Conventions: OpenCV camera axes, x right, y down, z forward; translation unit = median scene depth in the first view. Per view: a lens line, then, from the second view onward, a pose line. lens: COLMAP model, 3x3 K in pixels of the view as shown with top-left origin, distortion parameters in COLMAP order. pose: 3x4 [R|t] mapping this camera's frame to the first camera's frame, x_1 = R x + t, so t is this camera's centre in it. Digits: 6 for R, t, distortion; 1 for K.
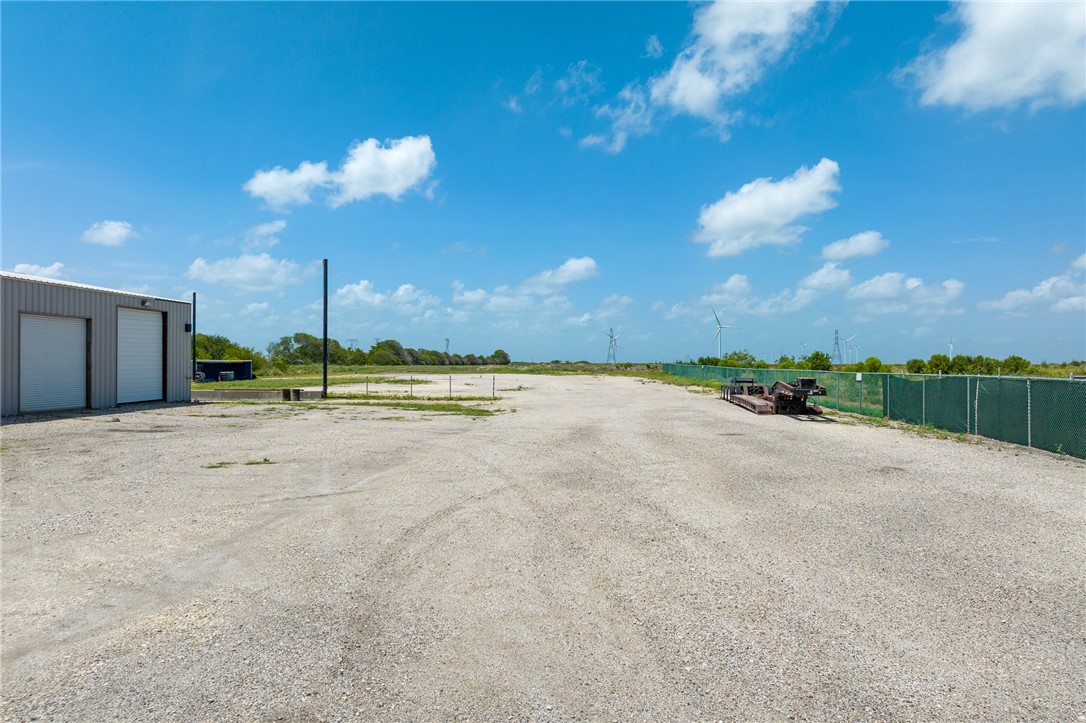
lens RADIAL K [[750.2, 0, 540.7], [0, 750.2, 363.8], [0, 0, 1]] dist [-0.012534, 0.029037]
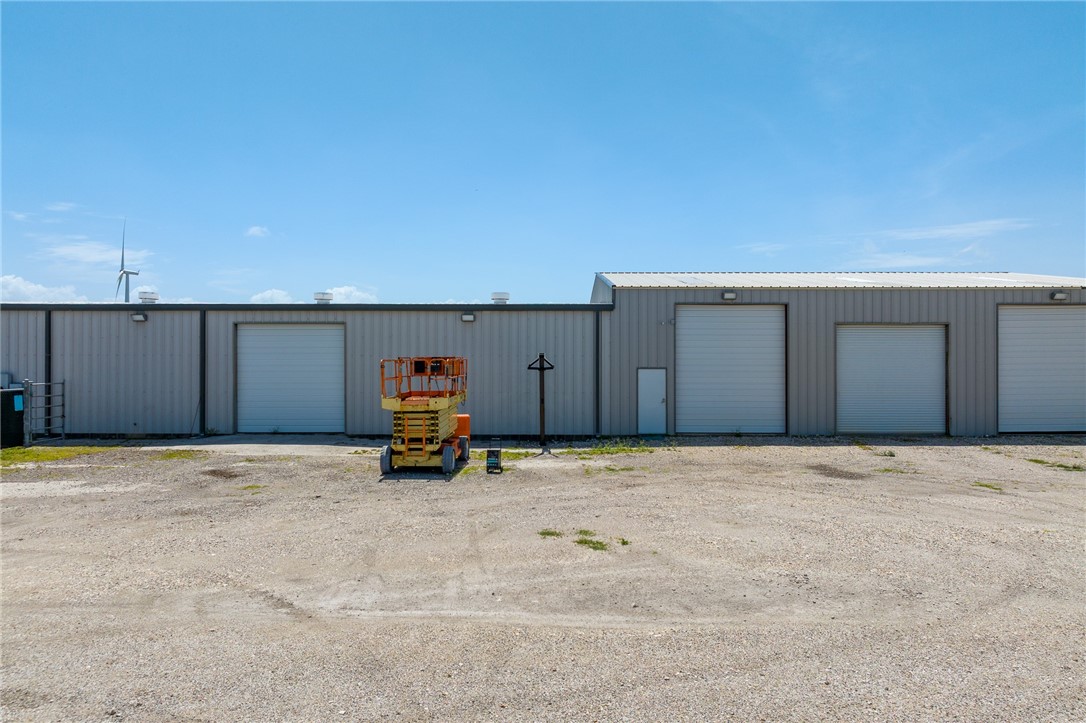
lens RADIAL K [[750.2, 0, 540.7], [0, 750.2, 363.8], [0, 0, 1]] dist [-0.012534, 0.029037]
pose [[0.072969, -0.004286, -0.997325, 0.169557], [0.001655, 0.999990, -0.004177, -0.015105], [0.997333, -0.001345, 0.072976, 0.506553]]
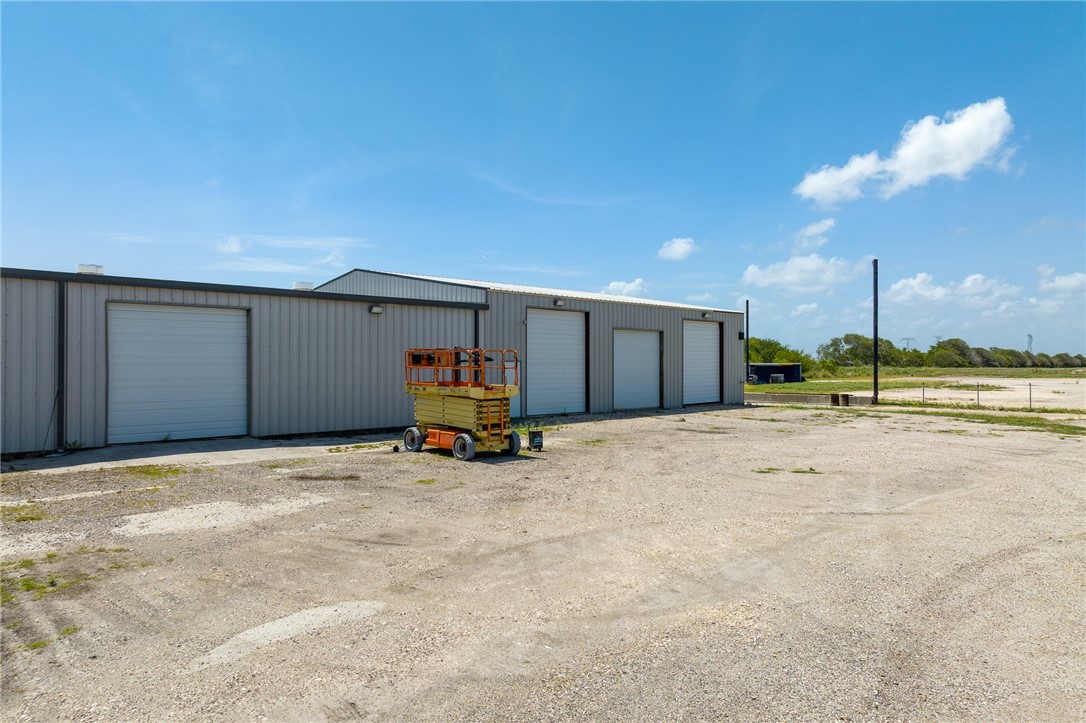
lens RADIAL K [[750.2, 0, 540.7], [0, 750.2, 363.8], [0, 0, 1]] dist [-0.012534, 0.029037]
pose [[0.762735, -0.006264, -0.646681, 0.006949], [0.005801, 0.999979, -0.002844, -0.007496], [0.646685, -0.001582, 0.762755, -0.009738]]
